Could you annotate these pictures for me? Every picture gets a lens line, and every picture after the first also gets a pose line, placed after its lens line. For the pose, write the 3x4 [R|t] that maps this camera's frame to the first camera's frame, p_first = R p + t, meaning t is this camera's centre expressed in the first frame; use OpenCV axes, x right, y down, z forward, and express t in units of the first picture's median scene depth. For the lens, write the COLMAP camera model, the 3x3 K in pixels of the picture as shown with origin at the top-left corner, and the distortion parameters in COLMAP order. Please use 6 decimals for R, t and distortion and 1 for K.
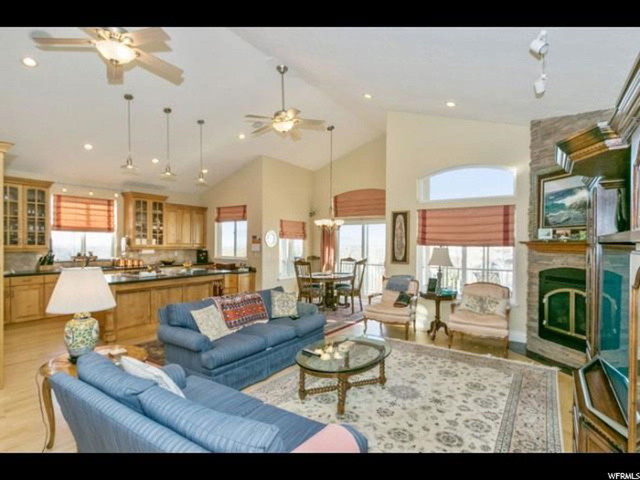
lens RADIAL K [[345.1, 0, 318.1], [0, 345.1, 239.8], [0, 0, 1]] dist [0.004496, -0.003221]
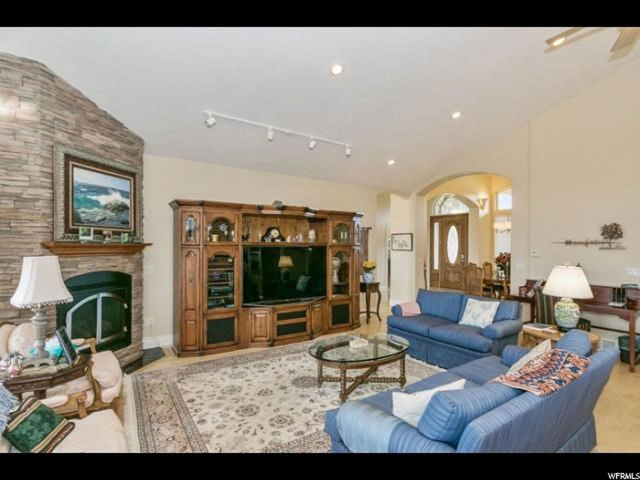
lens RADIAL K [[319.6, 0, 319.0], [0, 319.6, 241.9], [0, 0, 1]] dist [0.003219, 0.000071]
pose [[-0.921749, -0.007879, 0.387707, -0.149695], [-0.010418, 0.999936, -0.004447, -0.000626], [-0.387647, -0.008138, -0.921772, 1.582678]]
